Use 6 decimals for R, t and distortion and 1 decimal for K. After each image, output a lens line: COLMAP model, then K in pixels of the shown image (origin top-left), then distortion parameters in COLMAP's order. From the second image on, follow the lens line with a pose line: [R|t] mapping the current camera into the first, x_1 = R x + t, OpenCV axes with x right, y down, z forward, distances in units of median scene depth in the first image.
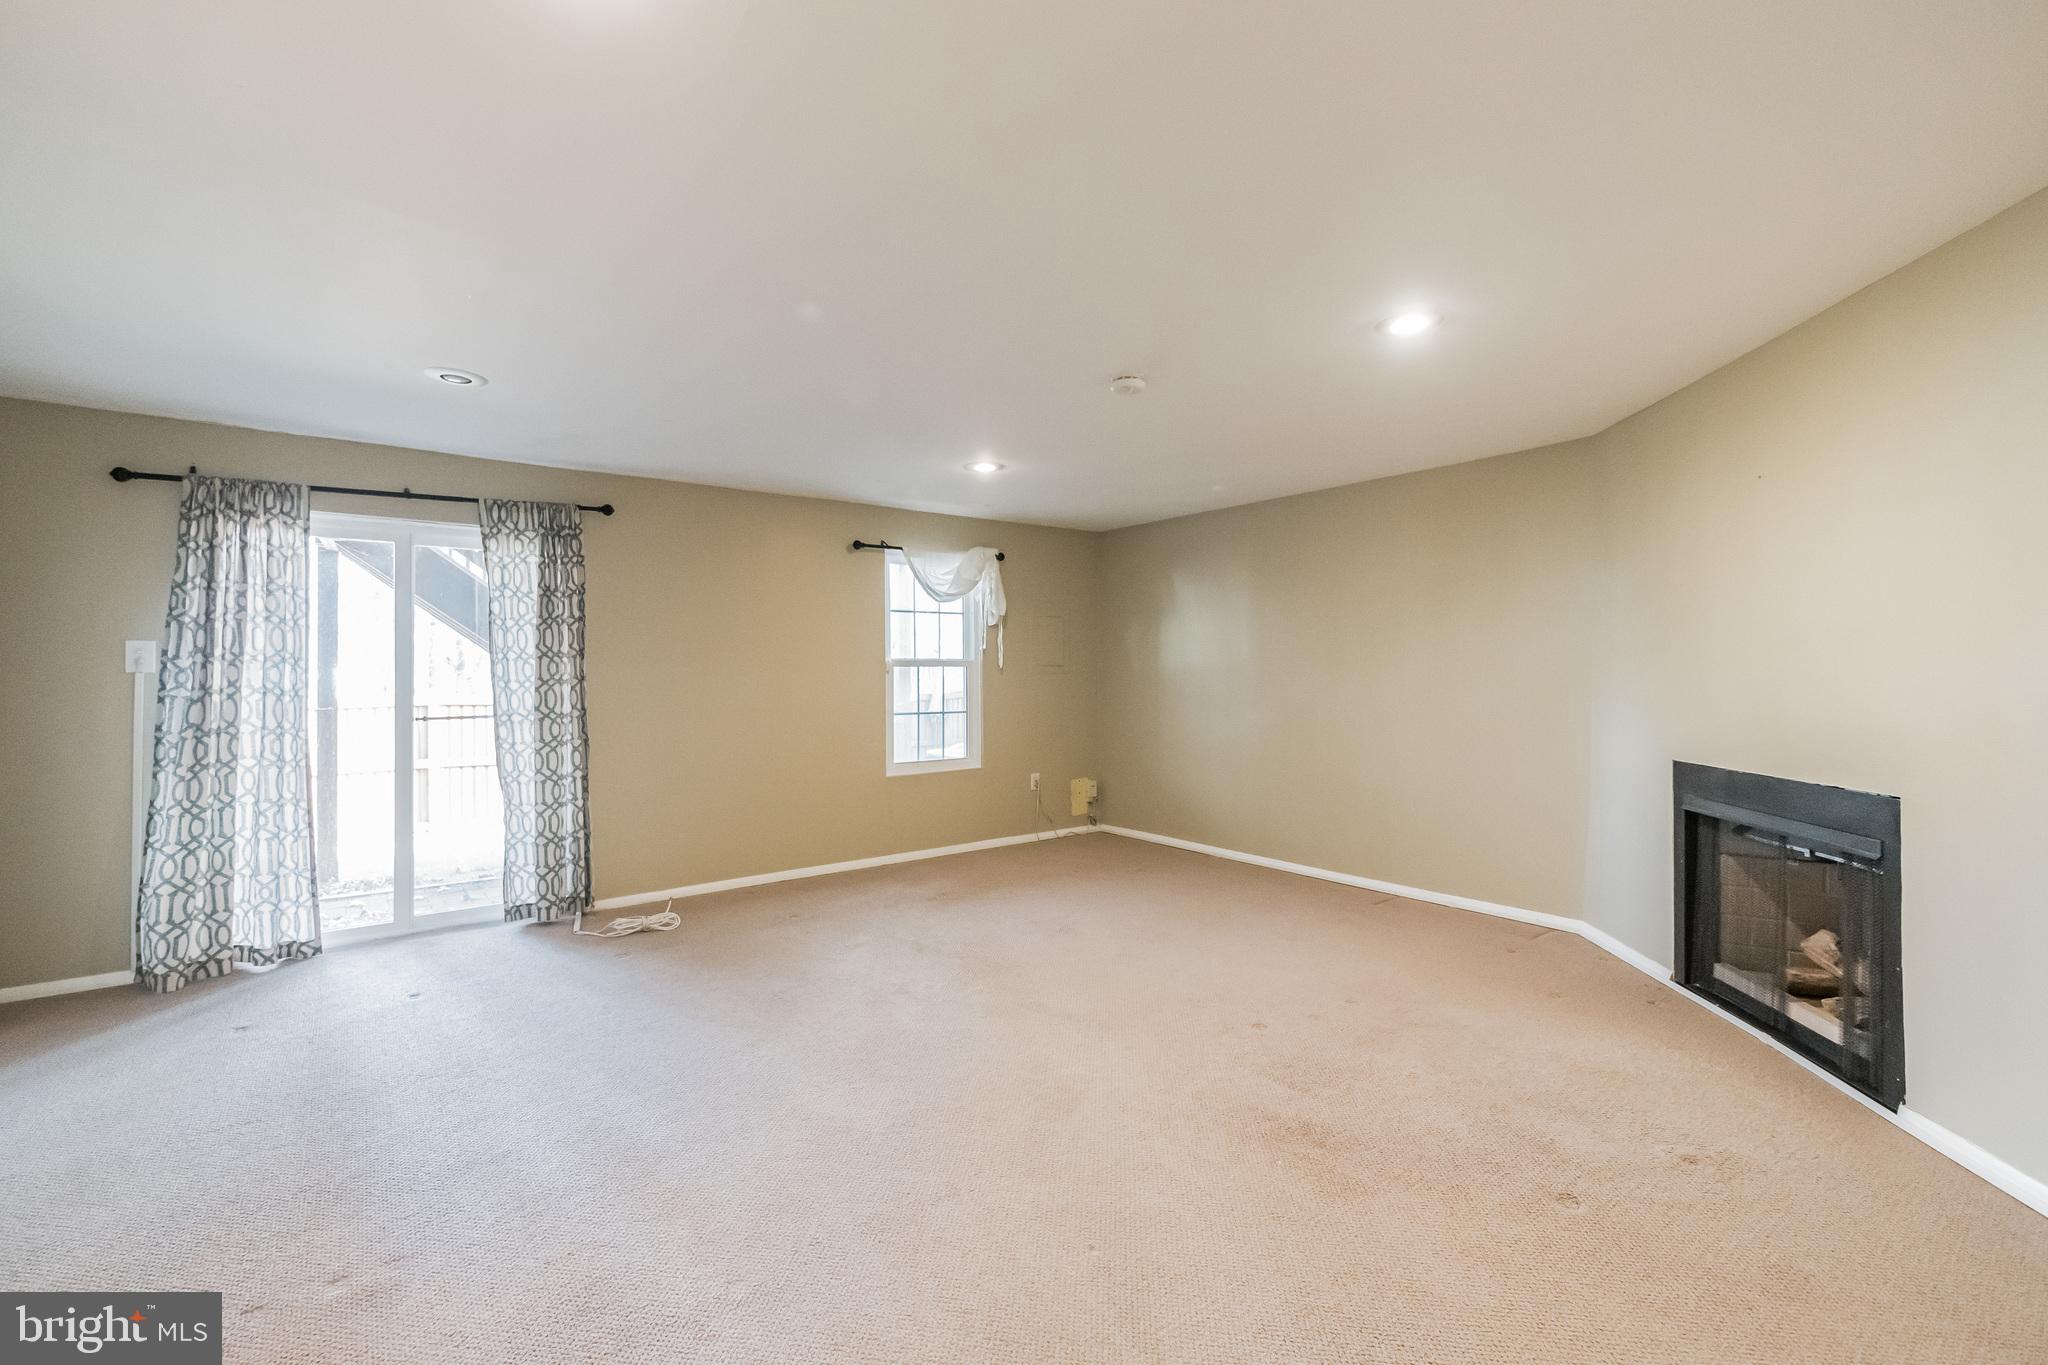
lens RADIAL K [[846.3, 0, 1021.9], [0, 846.3, 671.5], [0, 0, 1]] dist [-0.000608, -0.000152]
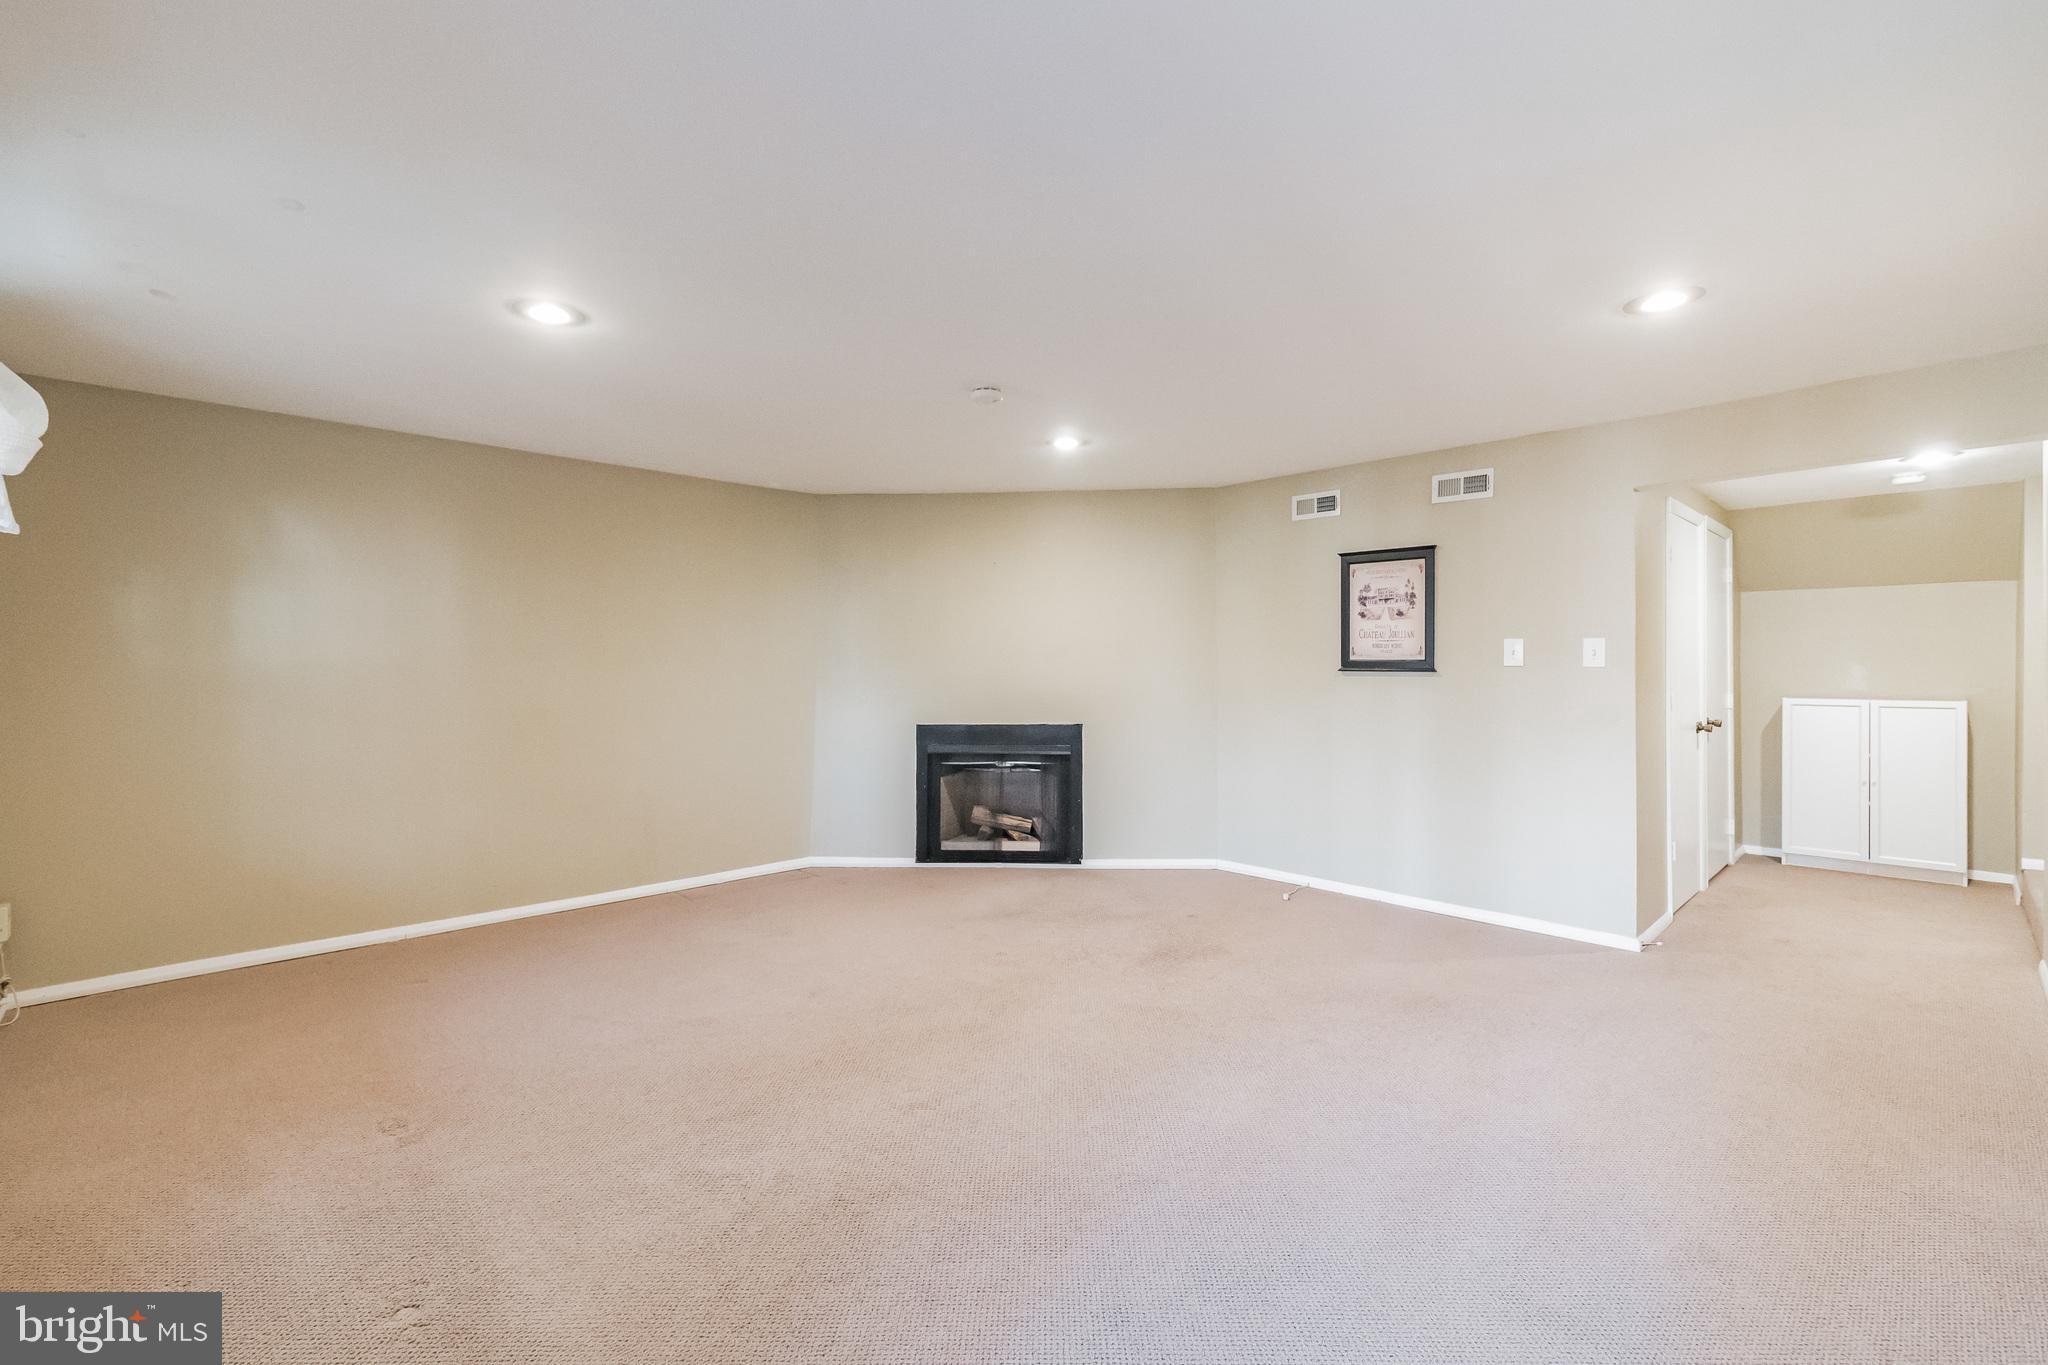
lens RADIAL K [[846.3, 0, 1021.9], [0, 846.3, 671.5], [0, 0, 1]] dist [-0.000608, -0.000152]
pose [[-0.111916, -0.001463, 0.993717, -0.925718], [-0.000077, 0.999999, 0.001463, 0.003412], [-0.993718, 0.000087, -0.111916, 1.086279]]
